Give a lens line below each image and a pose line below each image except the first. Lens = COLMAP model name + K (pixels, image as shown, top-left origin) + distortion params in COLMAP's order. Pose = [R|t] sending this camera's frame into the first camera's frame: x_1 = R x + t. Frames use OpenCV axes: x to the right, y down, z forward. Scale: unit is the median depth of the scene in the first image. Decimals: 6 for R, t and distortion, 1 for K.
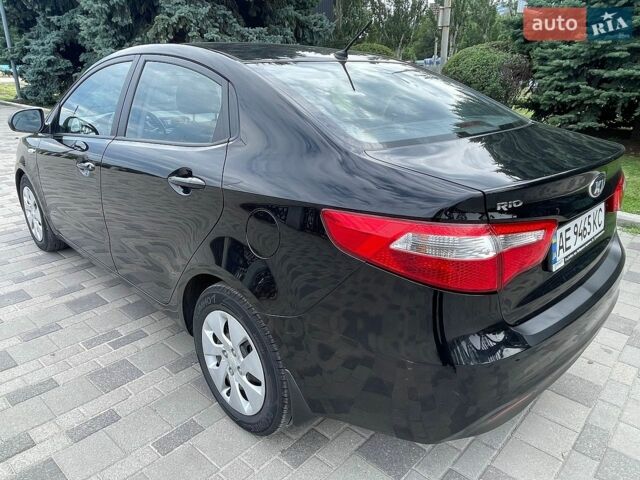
lens RADIAL K [[469.9, 0, 309.4], [0, 469.9, 247.6], [0, 0, 1]] dist [-0.007317, -0.000524]
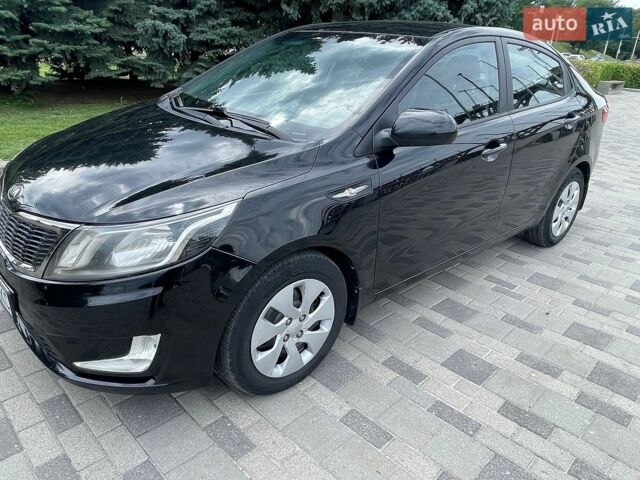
lens RADIAL K [[470.2, 0, 312.9], [0, 470.2, 244.5], [0, 0, 1]] dist [0.000972, -0.010096]
pose [[0.035085, -0.406843, 0.912824, -0.458888], [0.311700, 0.872279, 0.376792, -0.153199], [-0.949532, 0.271308, 0.157417, 0.391901]]
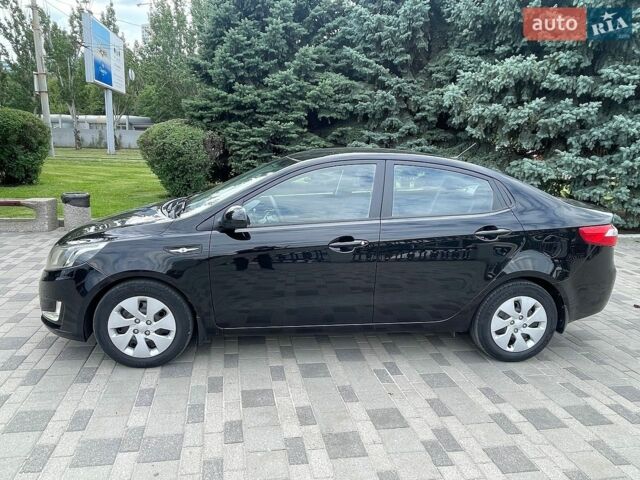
lens RADIAL K [[470.2, 0, 312.9], [0, 470.2, 244.5], [0, 0, 1]] dist [0.000972, -0.010096]
pose [[0.599084, -0.161465, 0.784237, -0.470022], [0.257436, 0.966293, 0.002291, -0.062200], [-0.758172, 0.200518, 0.620457, 0.091963]]
